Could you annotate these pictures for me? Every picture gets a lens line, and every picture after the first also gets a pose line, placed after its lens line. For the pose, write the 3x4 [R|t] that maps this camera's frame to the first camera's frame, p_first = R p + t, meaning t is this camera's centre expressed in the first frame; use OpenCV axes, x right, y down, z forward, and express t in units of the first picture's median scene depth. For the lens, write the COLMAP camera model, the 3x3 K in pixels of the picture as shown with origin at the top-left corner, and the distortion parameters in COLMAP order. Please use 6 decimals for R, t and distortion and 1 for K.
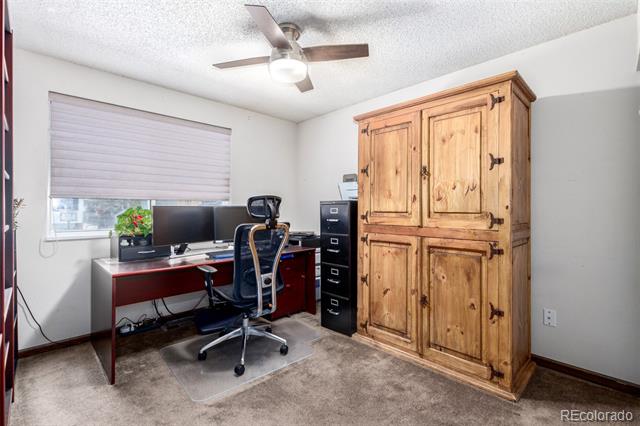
lens RADIAL K [[298.1, 0, 321.8], [0, 298.1, 209.5], [0, 0, 1]] dist [0.010243, -0.001028]
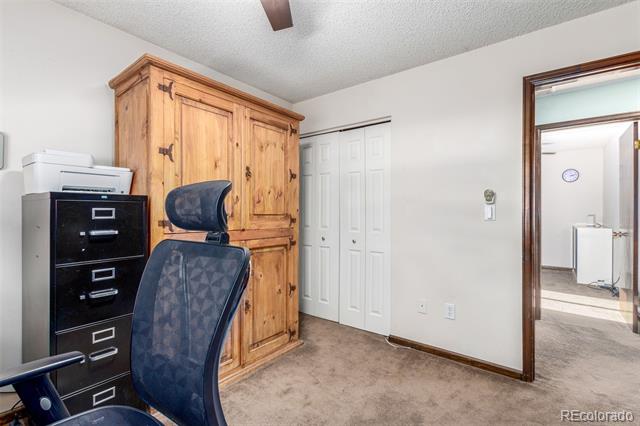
lens RADIAL K [[298.1, 0, 321.1], [0, 298.1, 214.9], [0, 0, 1]] dist [0.010243, -0.001028]
pose [[-0.140572, -0.008869, 0.990031, -0.723276], [-0.003783, 0.999957, 0.008420, 0.001522], [-0.990063, -0.002561, -0.140599, 1.009729]]
